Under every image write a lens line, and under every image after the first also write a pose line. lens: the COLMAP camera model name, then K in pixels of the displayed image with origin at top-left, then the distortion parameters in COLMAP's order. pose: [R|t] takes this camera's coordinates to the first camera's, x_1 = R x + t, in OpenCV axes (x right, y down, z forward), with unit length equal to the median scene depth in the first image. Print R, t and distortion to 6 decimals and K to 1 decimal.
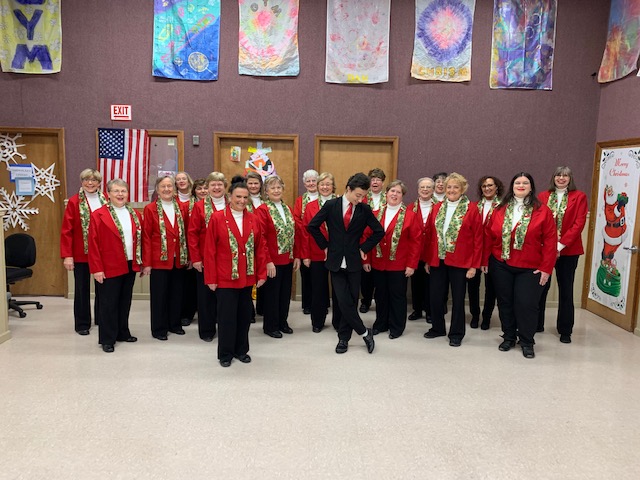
lens RADIAL K [[501.8, 0, 320.0], [0, 501.8, 240.0], [0, 0, 1]] dist [-0.007155, 0.014007]
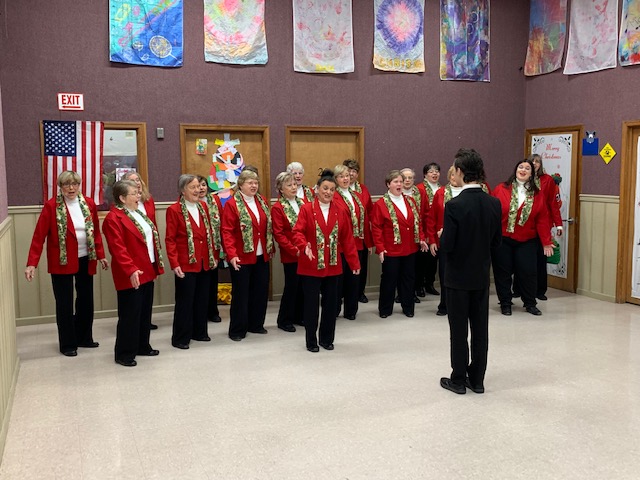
lens RADIAL K [[633.3, 0, 320.0], [0, 633.3, 240.0], [0, 0, 1]] dist [0.008698, -0.019239]
pose [[0.935726, -0.073805, 0.344919, -0.391643], [0.074024, 0.997177, 0.012556, -0.000240], [-0.344872, 0.013783, 0.938548, -0.167246]]
